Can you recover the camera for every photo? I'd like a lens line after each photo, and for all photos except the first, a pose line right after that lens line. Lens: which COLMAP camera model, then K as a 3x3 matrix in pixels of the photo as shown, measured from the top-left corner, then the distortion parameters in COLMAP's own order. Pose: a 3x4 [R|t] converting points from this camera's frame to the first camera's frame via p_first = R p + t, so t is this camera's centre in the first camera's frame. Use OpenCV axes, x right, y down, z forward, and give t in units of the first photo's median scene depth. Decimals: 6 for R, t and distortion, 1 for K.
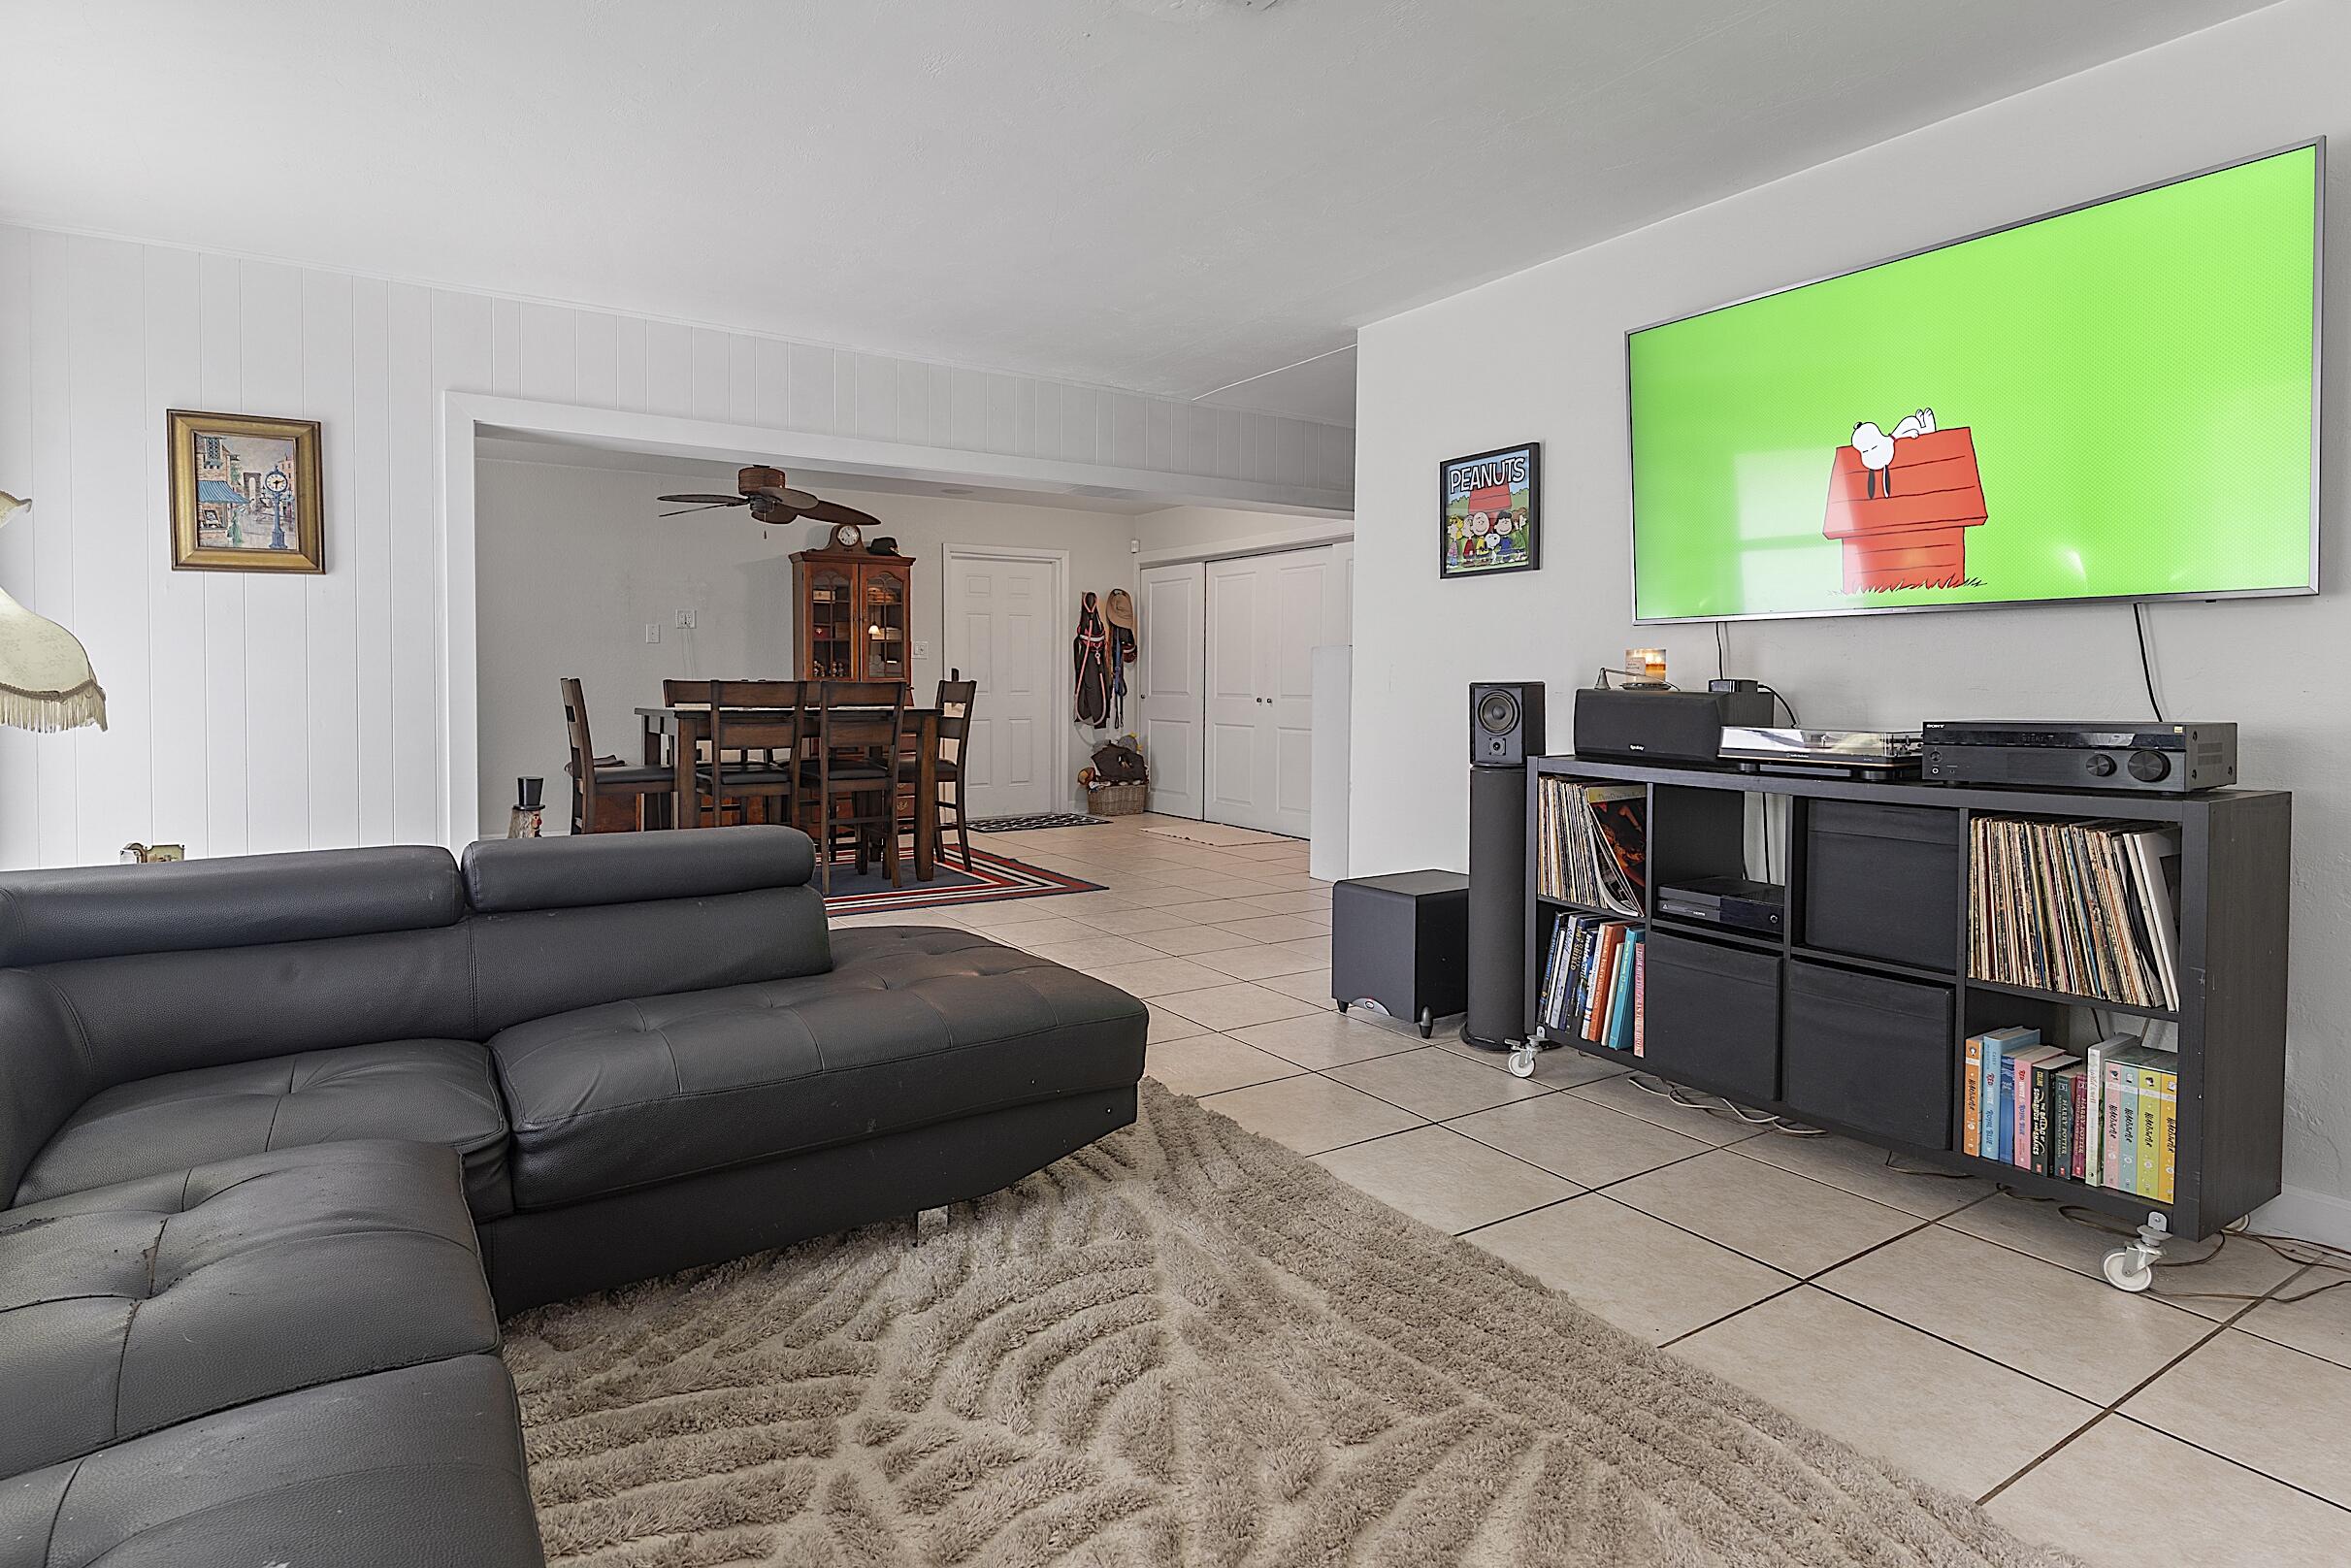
lens RADIAL K [[1258.4, 0, 1174.2], [0, 1258.4, 705.4], [0, 0, 1]] dist [-0.000364, -0.000044]
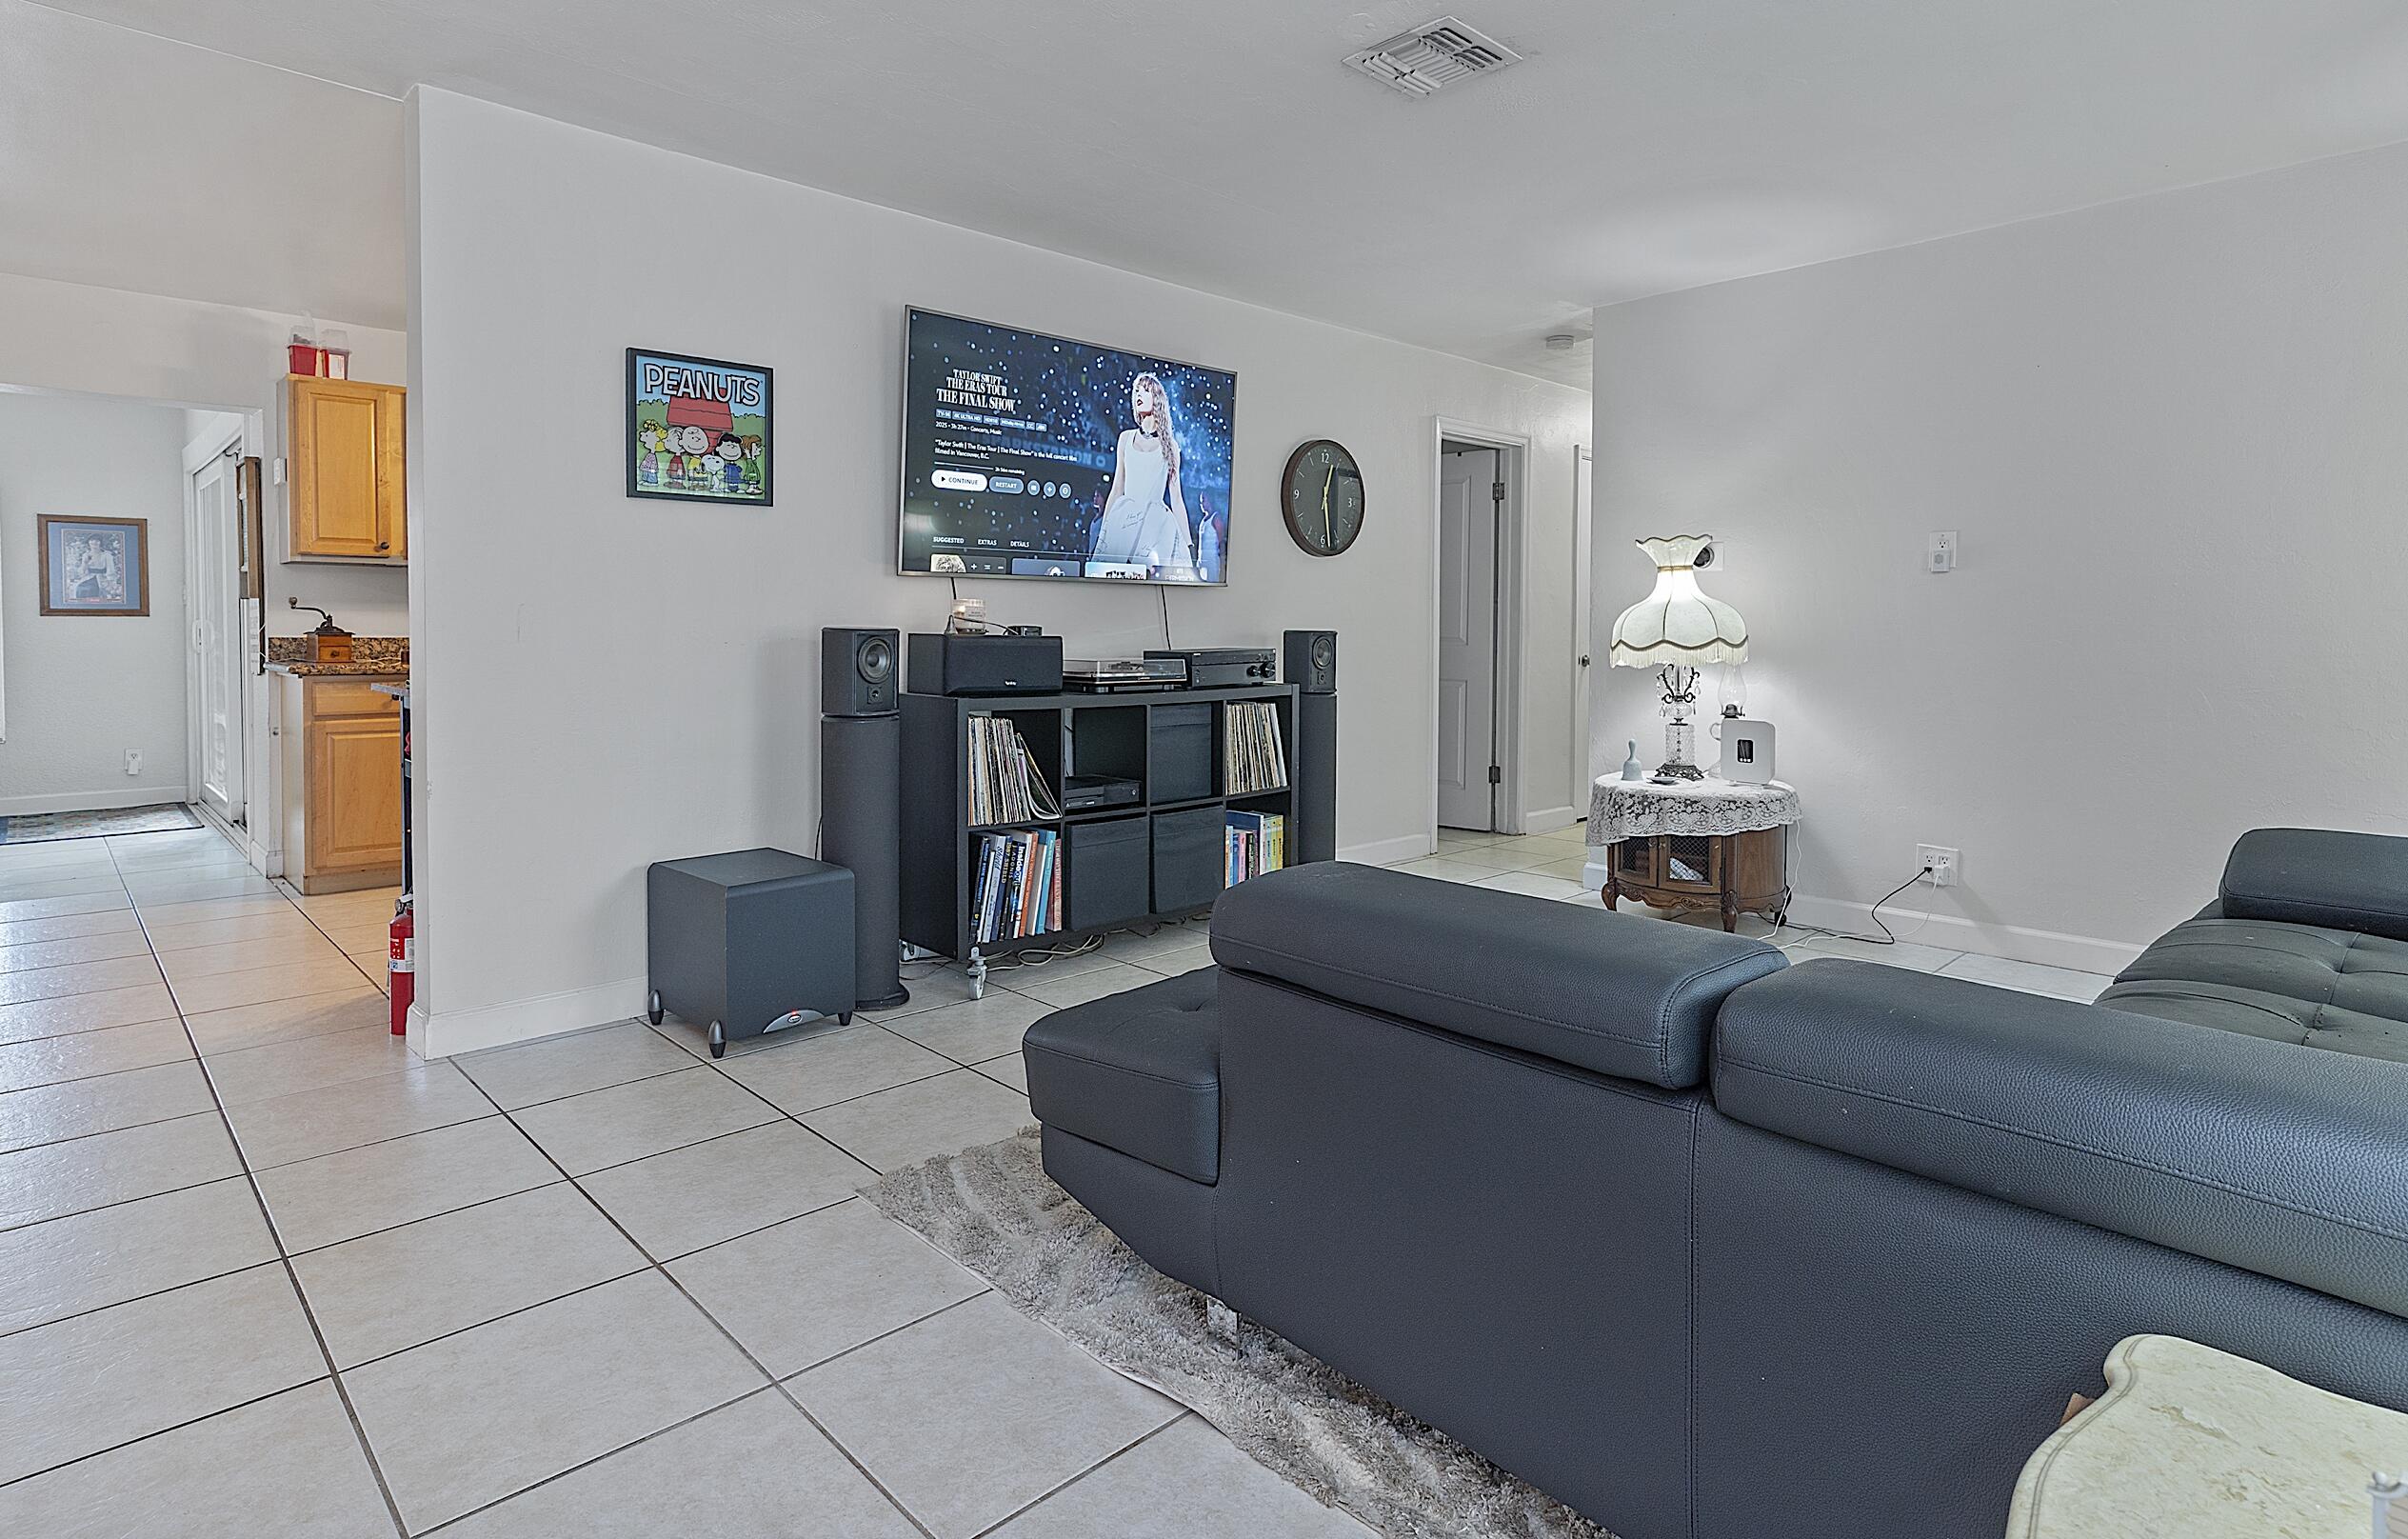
lens RADIAL K [[1246.9, 0, 1201.6], [0, 1246.9, 663.0], [0, 0, 1]] dist [0.000042, 0.000006]
pose [[-0.187531, -0.032488, 0.981721, -0.796597], [0.016721, 0.999202, 0.036261, -0.024206], [-0.982116, 0.023216, -0.186838, 1.014812]]
